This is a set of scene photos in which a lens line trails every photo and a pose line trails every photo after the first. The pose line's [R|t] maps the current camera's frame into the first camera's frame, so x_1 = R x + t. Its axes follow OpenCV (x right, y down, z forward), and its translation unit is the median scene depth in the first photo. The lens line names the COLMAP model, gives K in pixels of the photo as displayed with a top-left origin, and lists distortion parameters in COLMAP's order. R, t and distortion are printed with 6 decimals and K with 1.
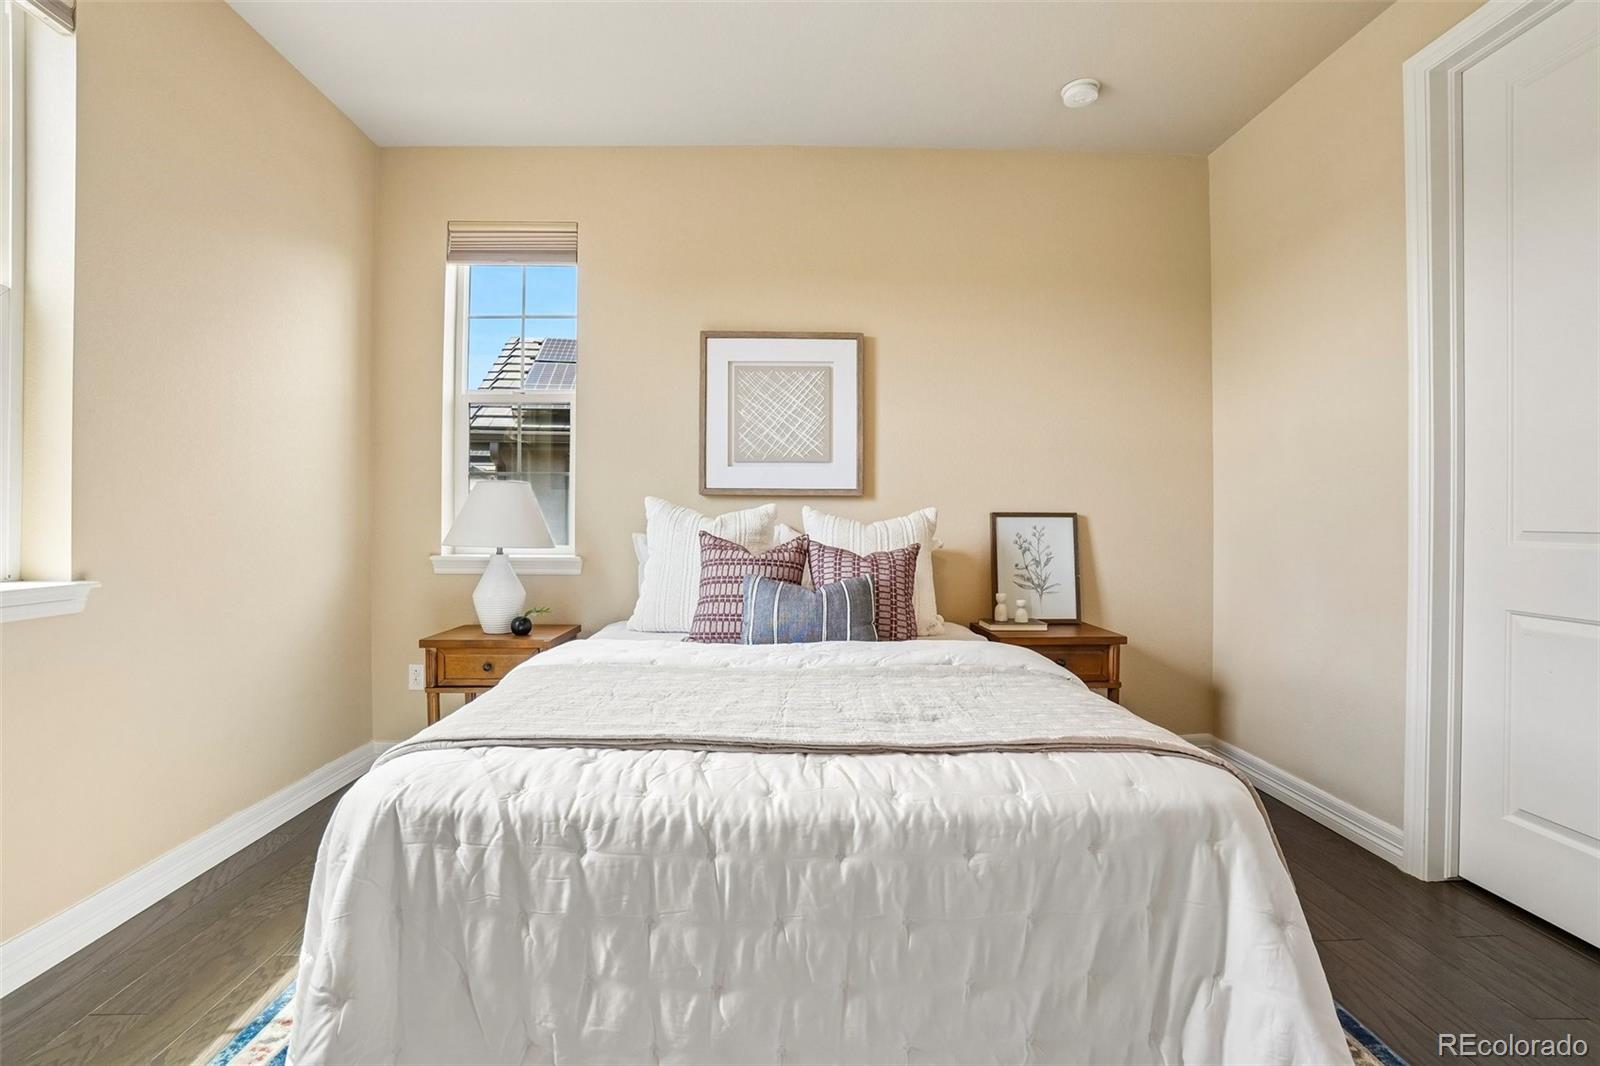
lens RADIAL K [[713.6, 0, 800.0], [0, 713.6, 533.0], [0, 0, 1]] dist [-0.057755, 0.012340]
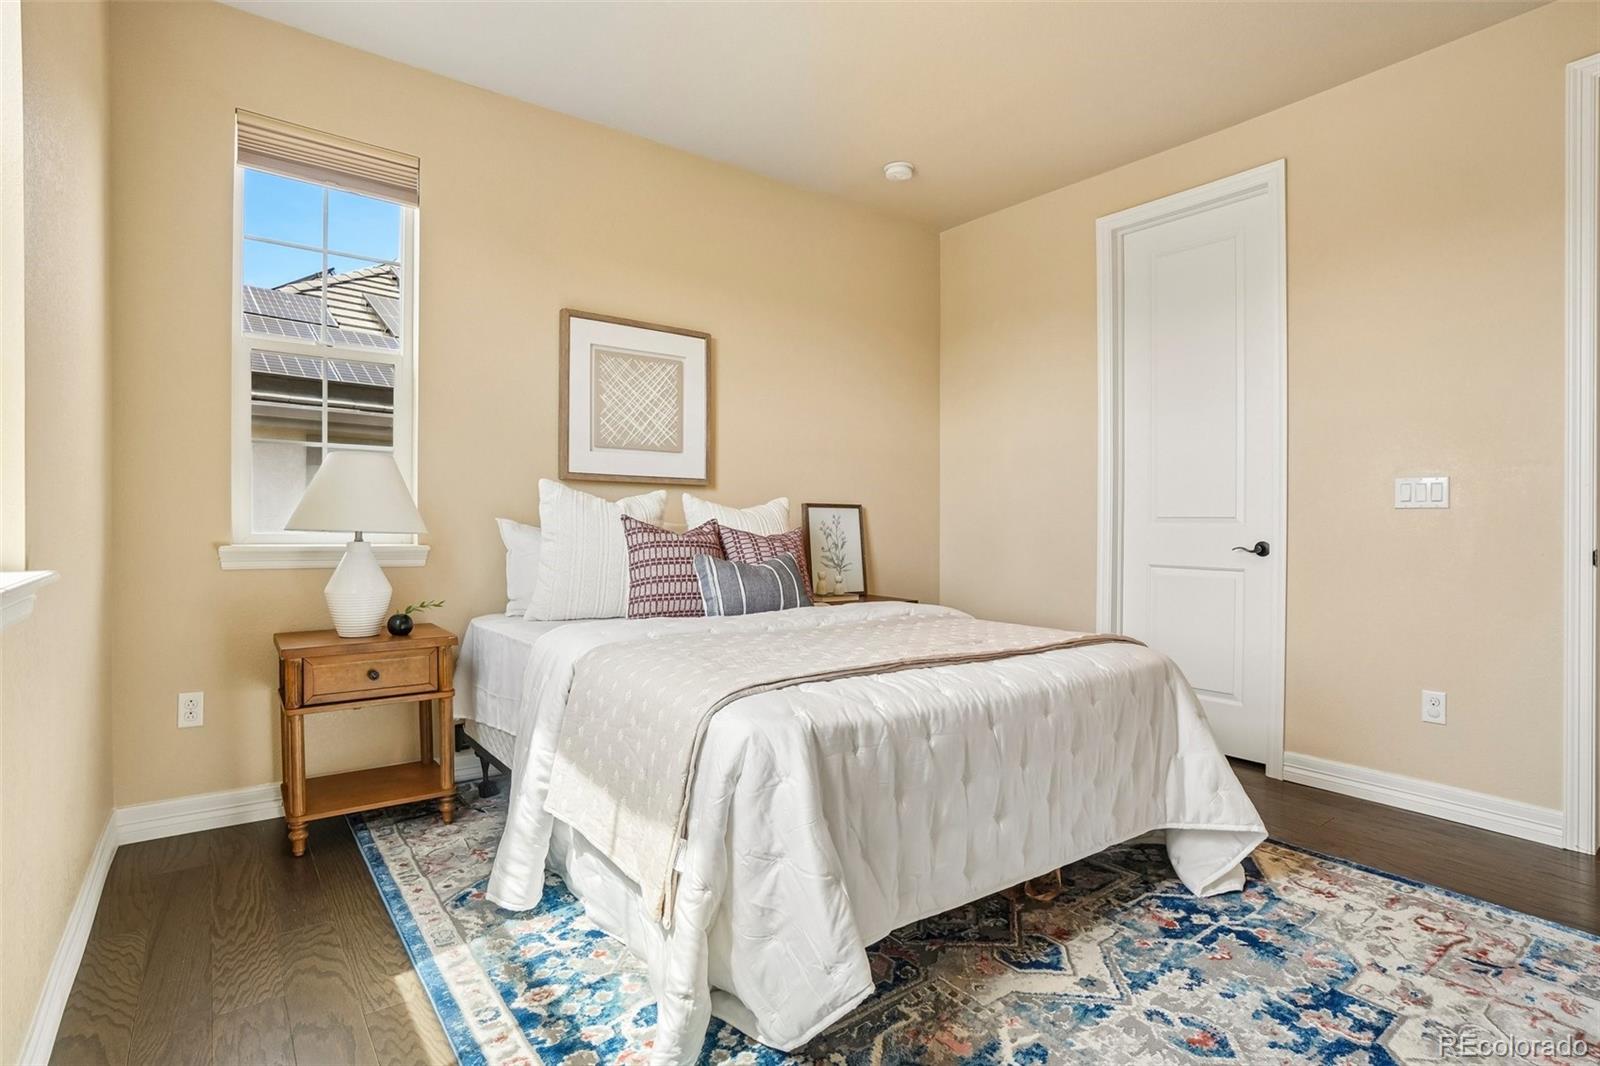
lens RADIAL K [[770.3, 0, 800.0], [0, 770.3, 533.0], [0, 0, 1]] dist [-0.046694, 0.016935]
pose [[0.815173, -0.002765, 0.579211, -0.514937], [0.002142, 0.999996, 0.001759, 0.019243], [-0.579214, -0.000193, 0.815175, -0.028300]]
